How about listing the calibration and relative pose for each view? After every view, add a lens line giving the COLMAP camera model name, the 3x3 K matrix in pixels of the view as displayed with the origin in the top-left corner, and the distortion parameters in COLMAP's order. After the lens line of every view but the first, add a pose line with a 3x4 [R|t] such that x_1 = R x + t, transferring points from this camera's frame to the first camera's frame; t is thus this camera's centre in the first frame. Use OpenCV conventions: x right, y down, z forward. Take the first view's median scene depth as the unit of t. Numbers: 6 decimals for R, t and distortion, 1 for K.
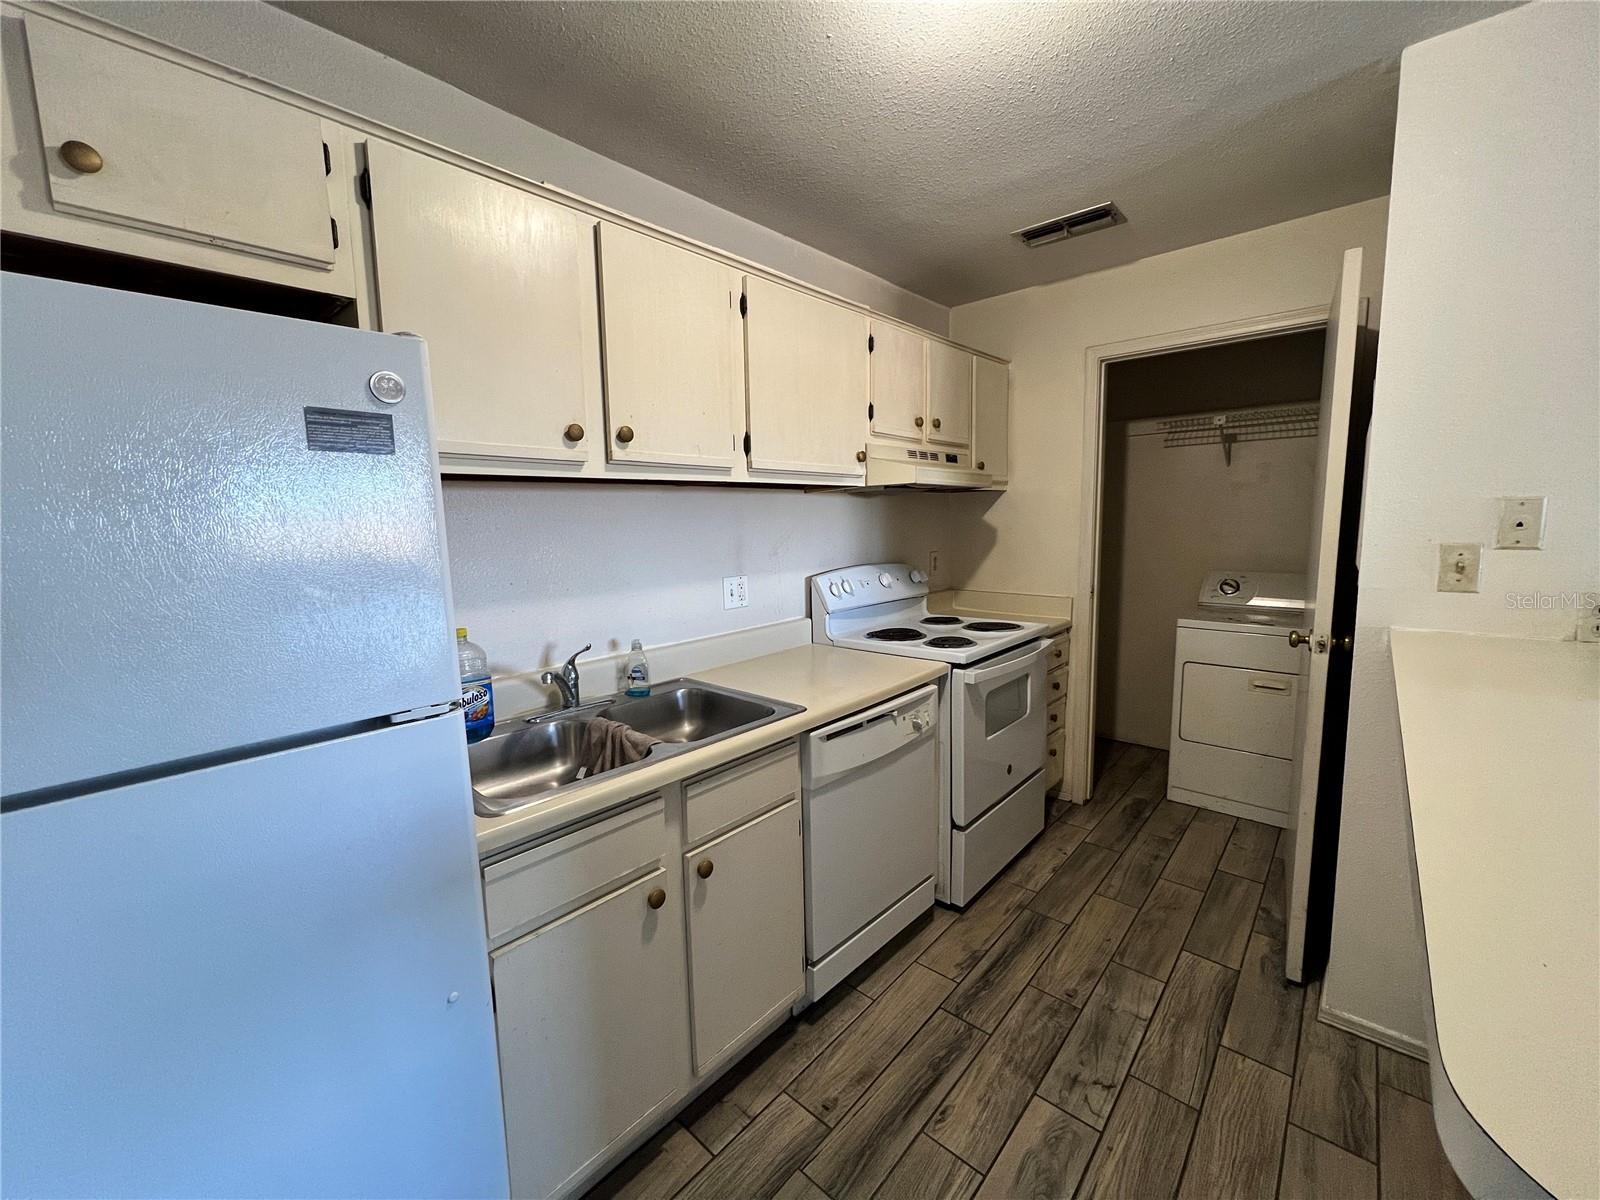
lens RADIAL K [[638.8, 0, 798.9], [0, 638.8, 596.3], [0, 0, 1]] dist [-0.000511, 0.000547]
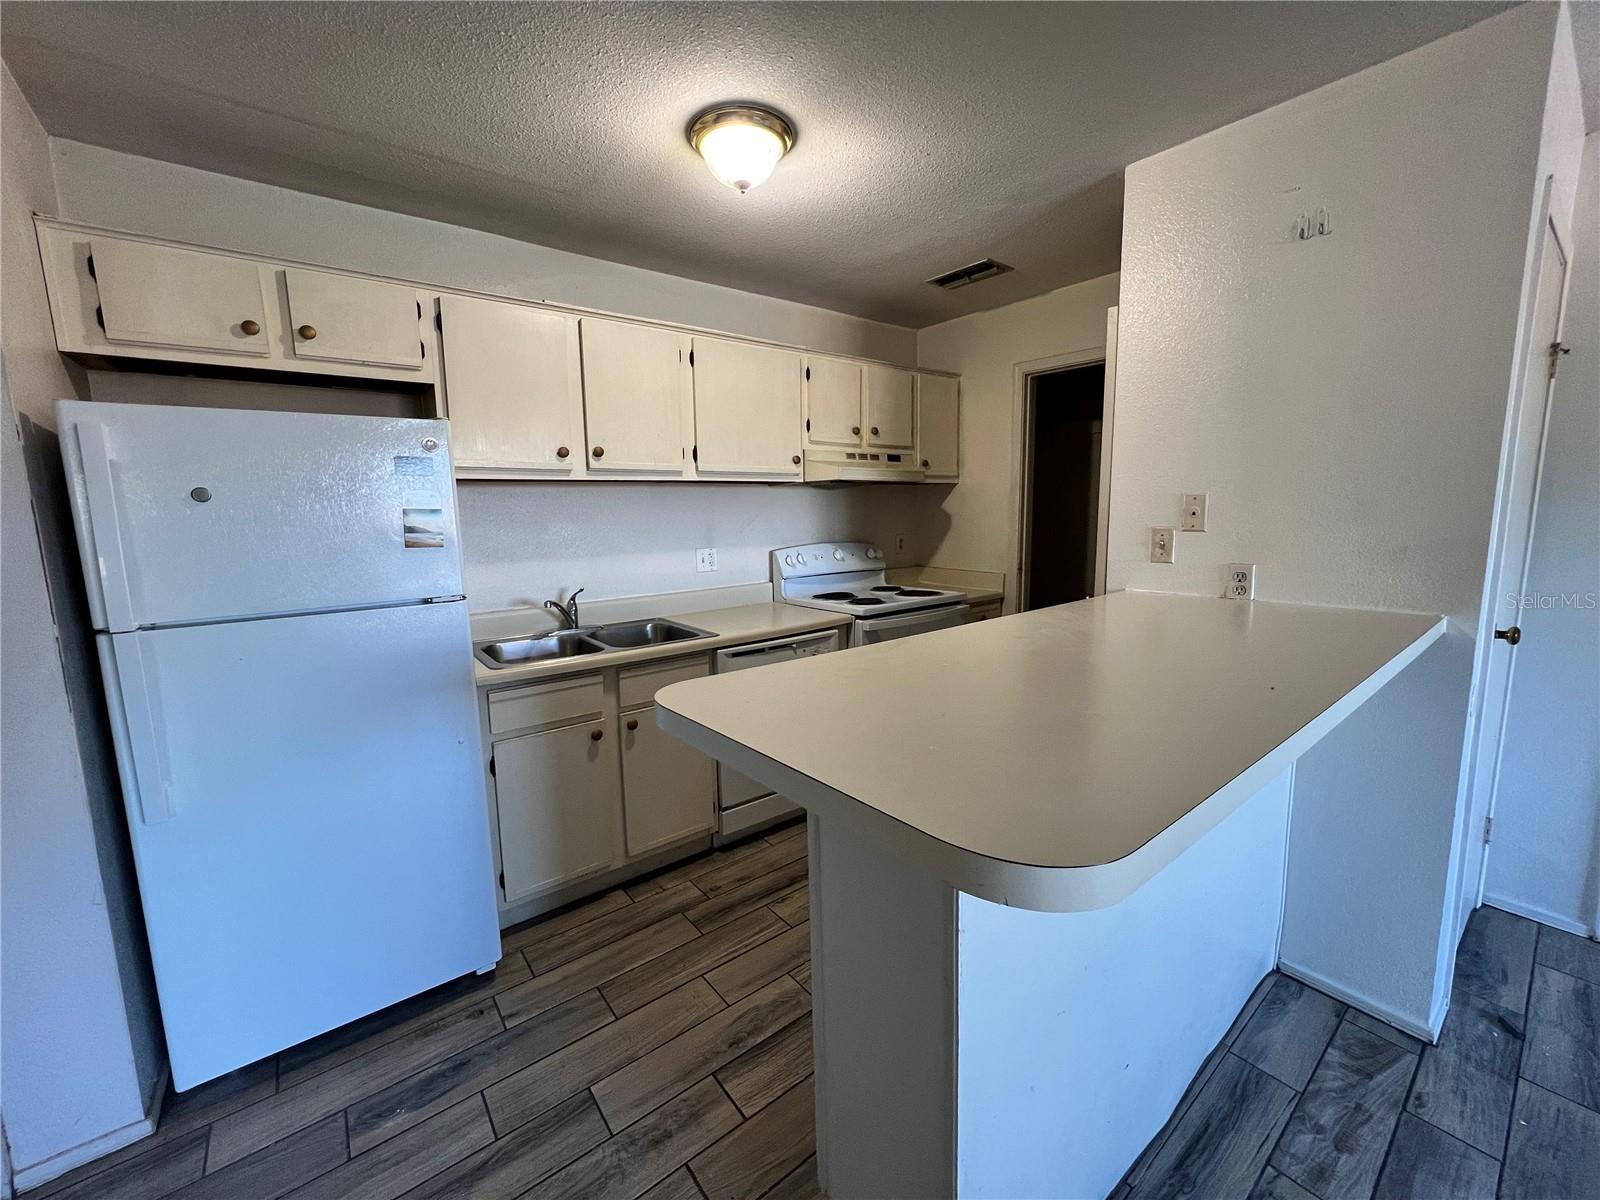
lens RADIAL K [[638.8, 0, 798.9], [0, 638.8, 596.3], [0, 0, 1]] dist [-0.000511, 0.000547]
pose [[0.985779, 0.028727, -0.165571, 0.401034], [-0.025183, 0.999407, 0.023464, 0.042851], [0.166146, -0.018961, 0.985919, -0.389917]]
